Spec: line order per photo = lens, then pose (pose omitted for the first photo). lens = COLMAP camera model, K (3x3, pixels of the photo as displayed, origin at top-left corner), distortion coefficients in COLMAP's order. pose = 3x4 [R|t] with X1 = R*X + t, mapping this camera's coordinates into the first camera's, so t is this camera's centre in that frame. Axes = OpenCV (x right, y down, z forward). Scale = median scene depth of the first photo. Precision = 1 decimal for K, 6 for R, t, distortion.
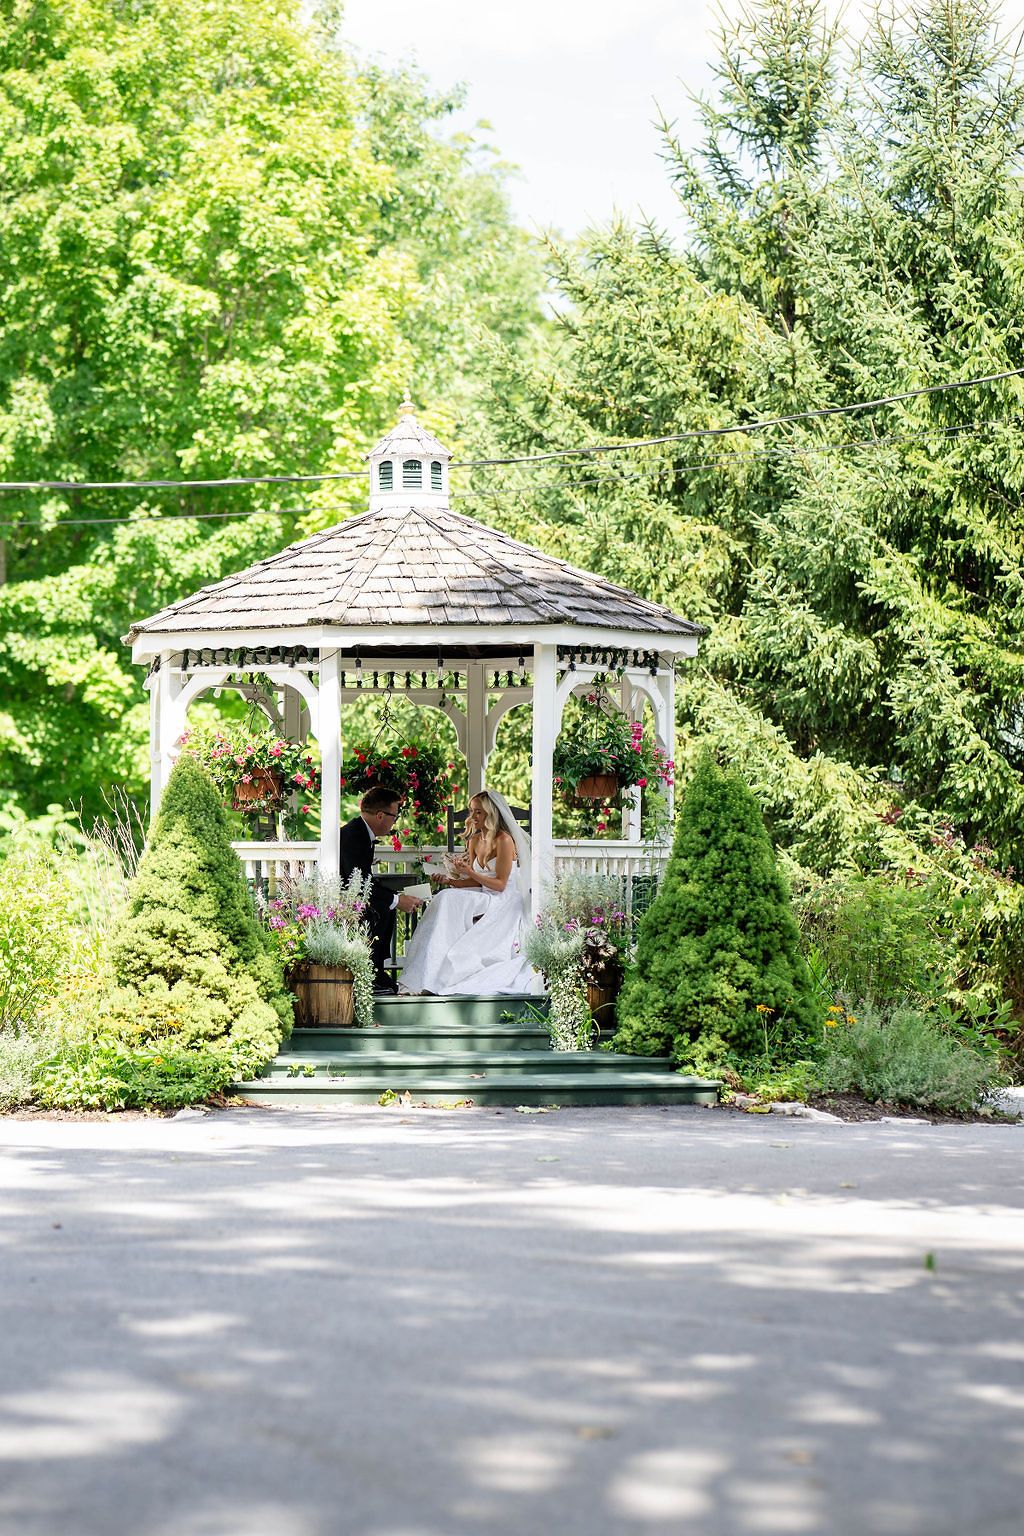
lens RADIAL K [[3824.3, 0, 595.5], [0, 3824.3, 725.0], [0, 0, 1]] dist [-0.094819, 0.544465]
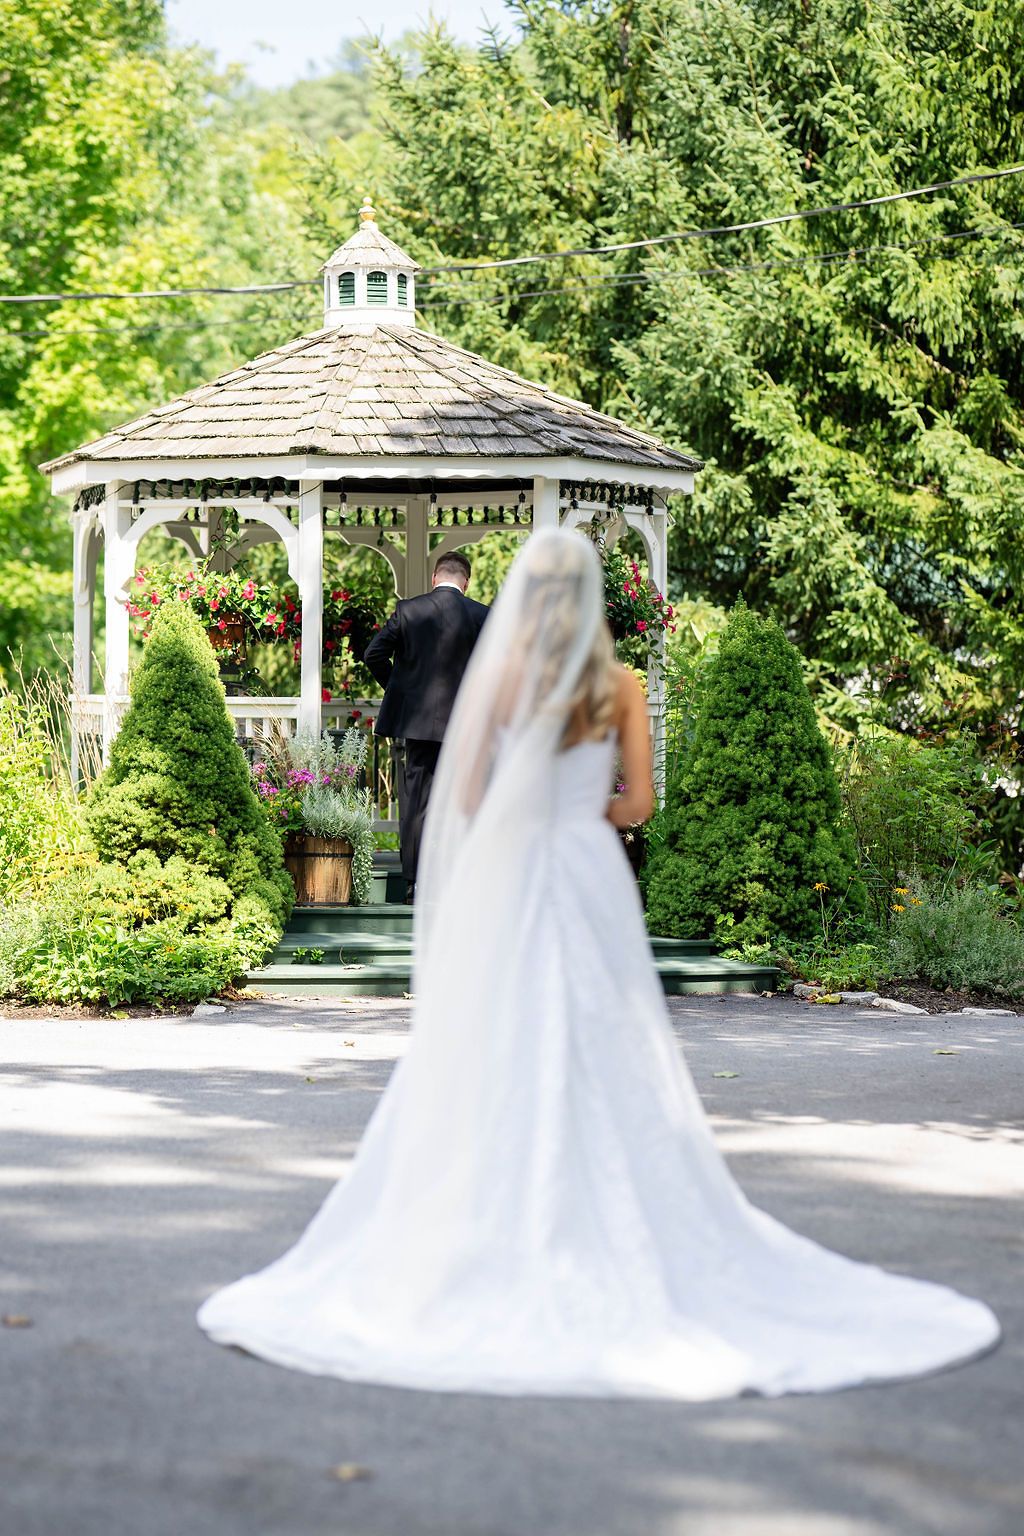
lens RADIAL K [[3775.0, 0, 623.9], [0, 3775.0, 765.2], [0, 0, 1]] dist [-0.232637, 3.425484]
pose [[0.992633, 0.003388, 0.121115, -0.101434], [-0.010020, 0.998481, 0.054187, -0.002086], [-0.120747, -0.055002, 0.991158, 0.114312]]
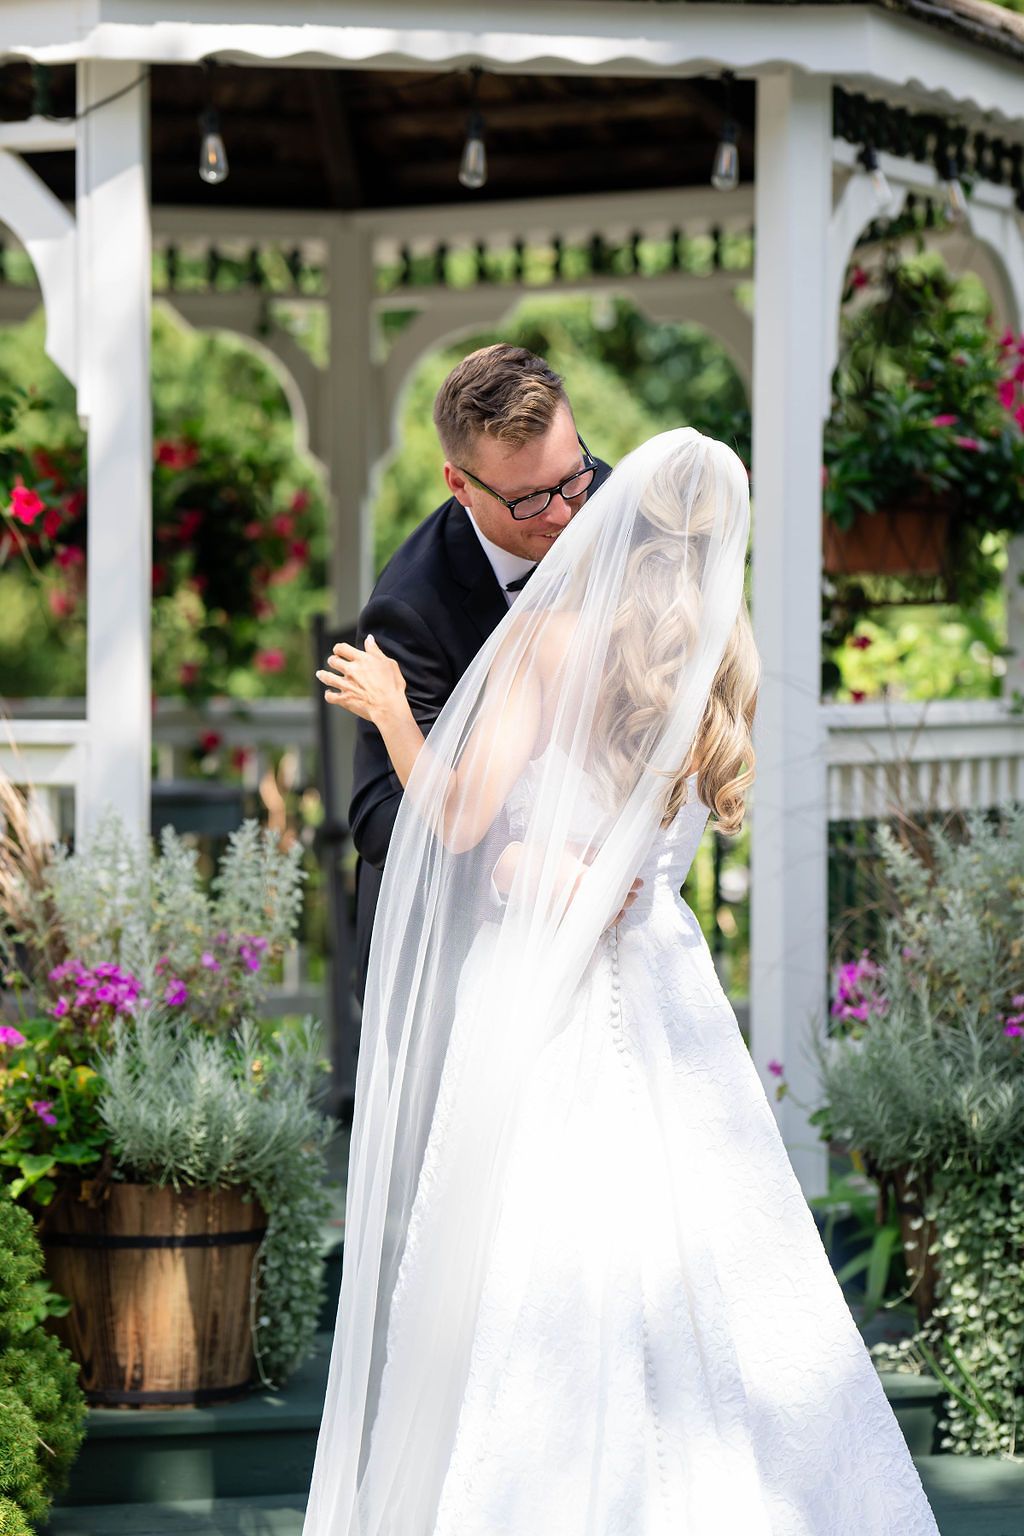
lens RADIAL K [[3911.9, 0, 511.0], [0, 3911.9, 736.8], [0, 0, 1]] dist [-0.059374, -0.218365]
pose [[0.988459, -0.003441, 0.151450, -0.083743], [-0.005483, 0.998274, 0.058466, 0.013540], [-0.151390, -0.058622, 0.986734, 0.681166]]
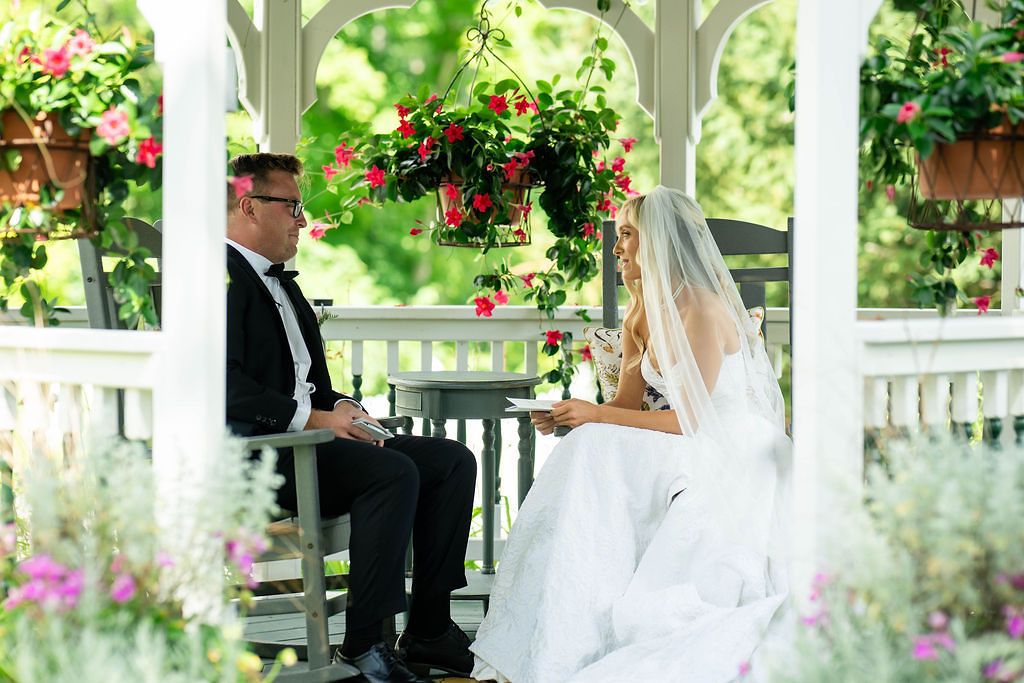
lens RADIAL K [[2516.6, 0, 513.2], [0, 2516.6, 367.4], [0, 0, 1]] dist [-0.232637, 3.425484]
pose [[0.991924, 0.005509, -0.126710, -0.013184], [0.004712, 0.996766, 0.080220, 0.015753], [0.126743, -0.080169, 0.988691, 0.769222]]
